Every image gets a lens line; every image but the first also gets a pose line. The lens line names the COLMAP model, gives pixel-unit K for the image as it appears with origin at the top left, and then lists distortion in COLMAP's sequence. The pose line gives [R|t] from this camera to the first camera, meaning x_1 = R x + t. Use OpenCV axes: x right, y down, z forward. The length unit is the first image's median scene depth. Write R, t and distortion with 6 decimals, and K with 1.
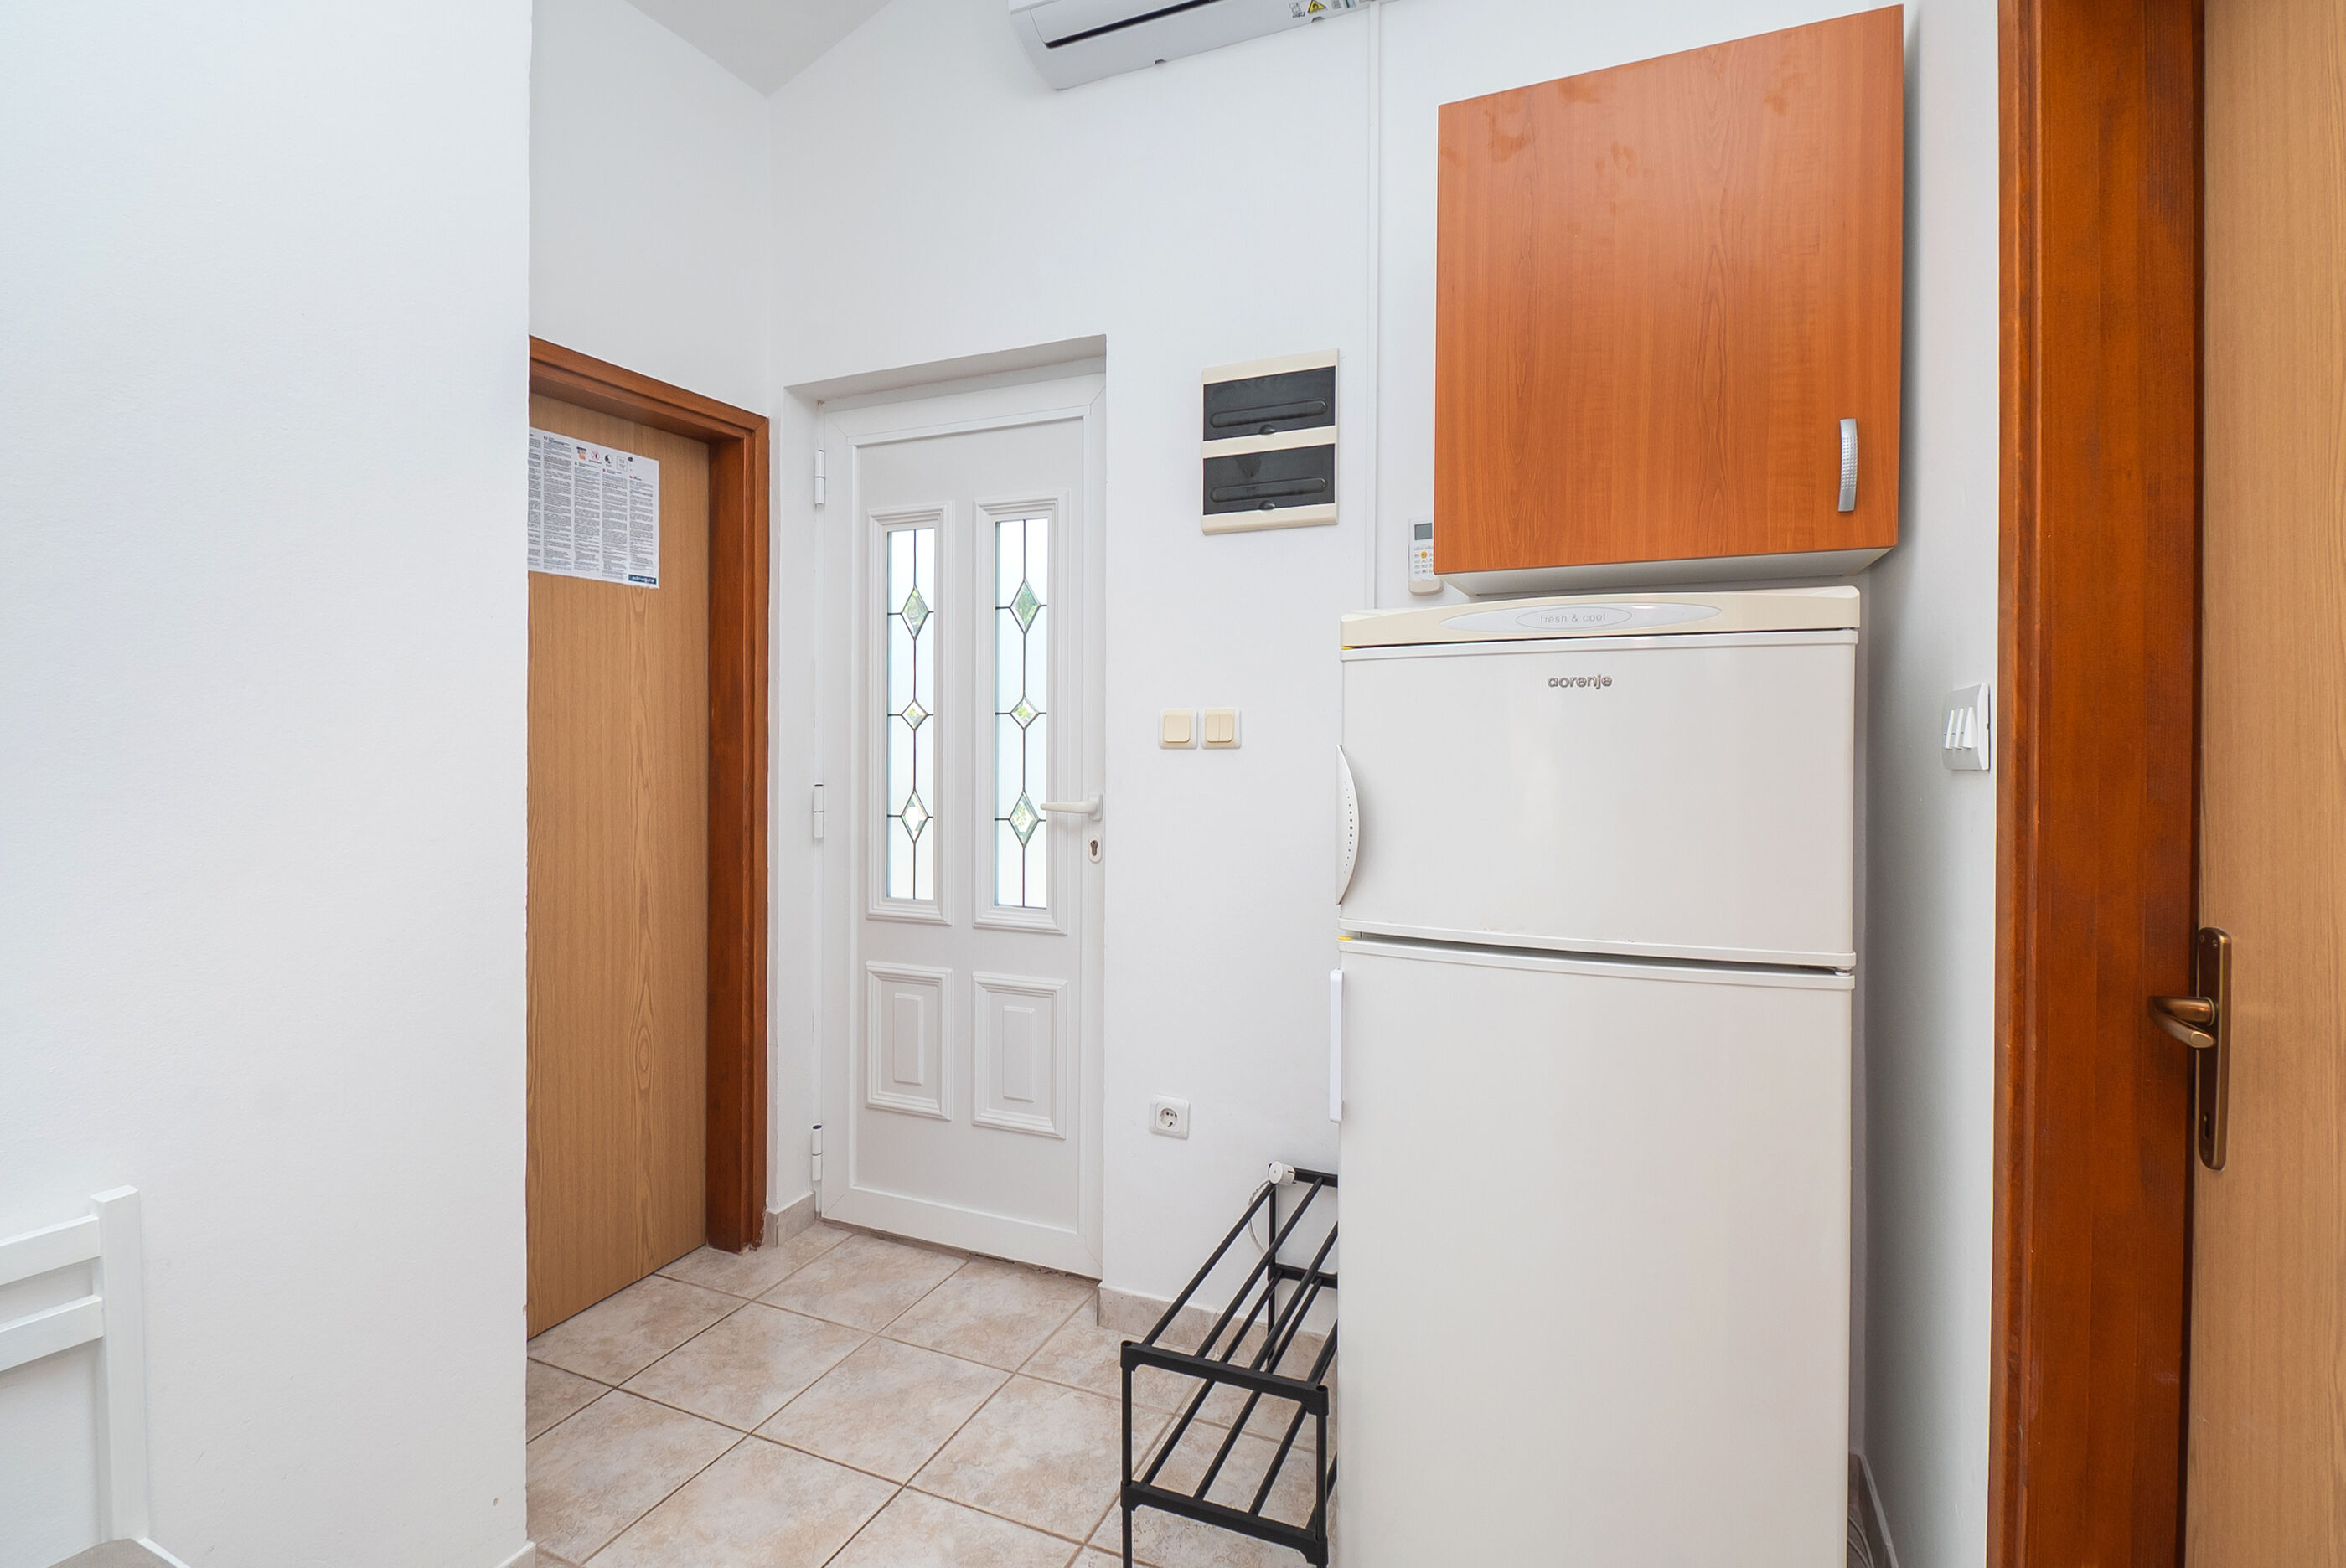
lens RADIAL K [[1092.3, 0, 1174.0], [0, 1092.3, 745.3], [0, 0, 1]] dist [0.040890, -0.028054]
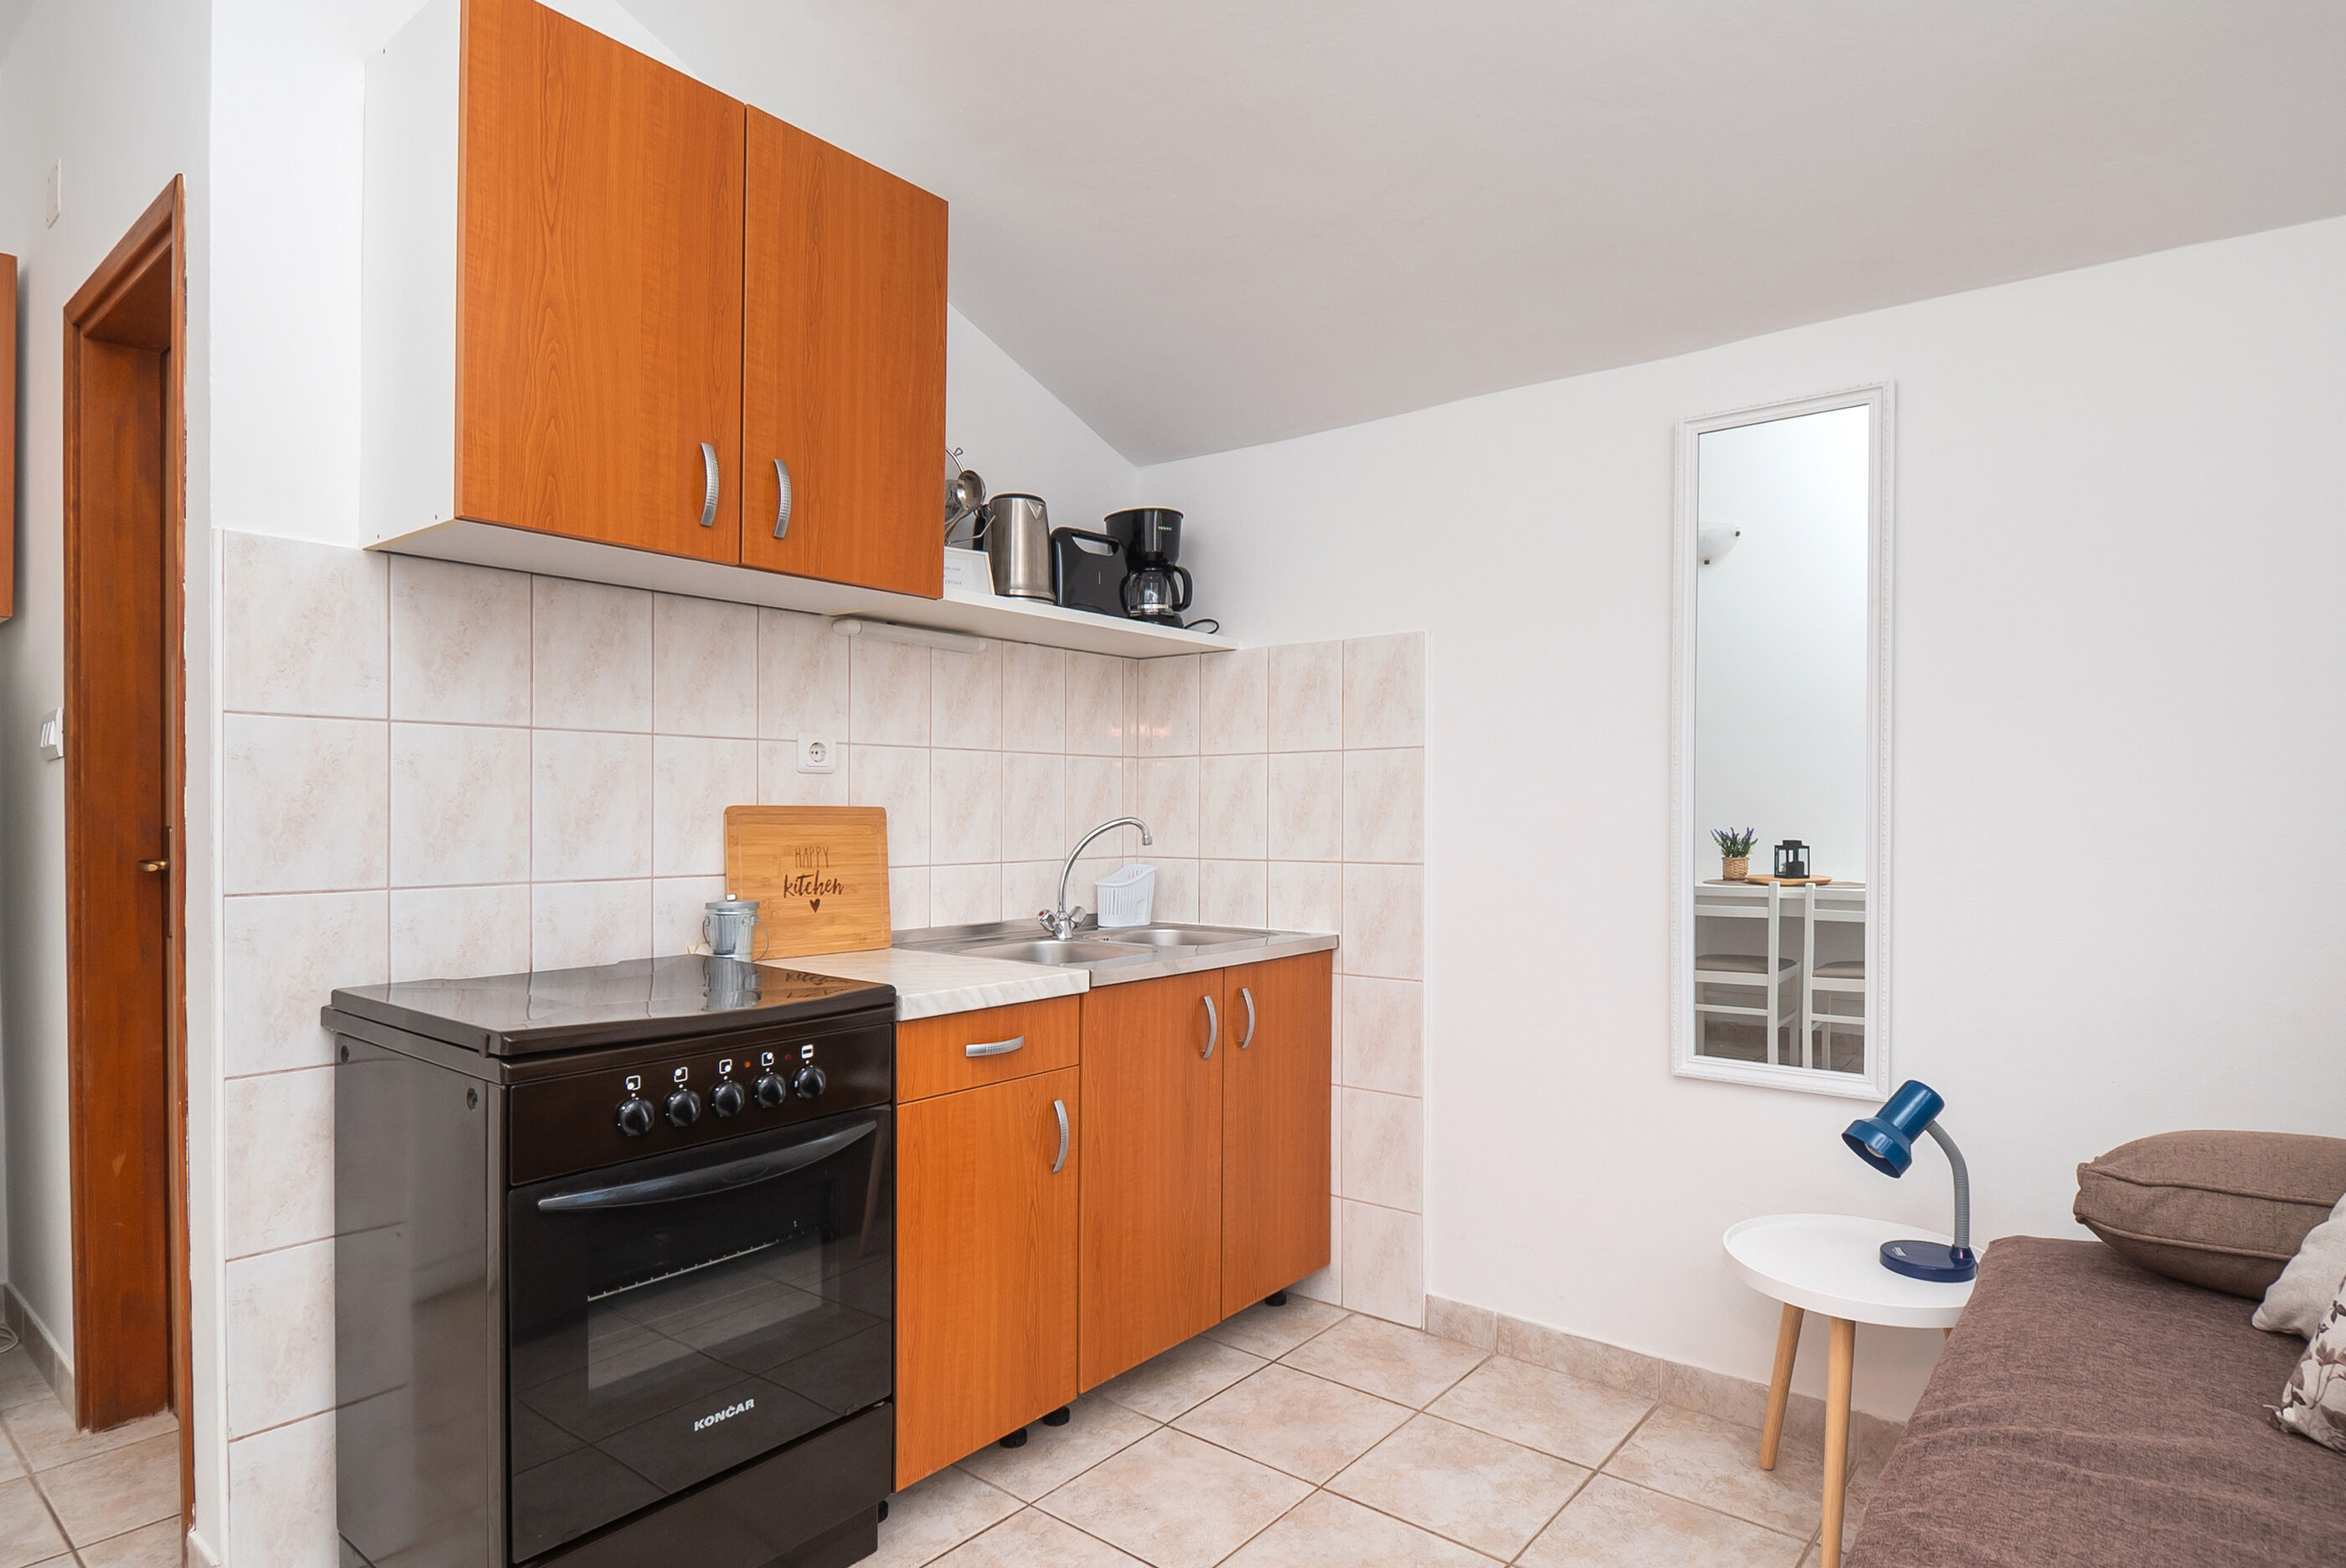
lens RADIAL K [[1264.6, 0, 1176.1], [0, 1264.6, 851.9], [0, 0, 1]] dist [-0.005339, -0.000984]
pose [[0.273956, -0.032395, 0.961196, -0.315217], [0.010487, 0.999474, 0.030696, 0.056928], [-0.961685, 0.001671, 0.274152, -0.547897]]
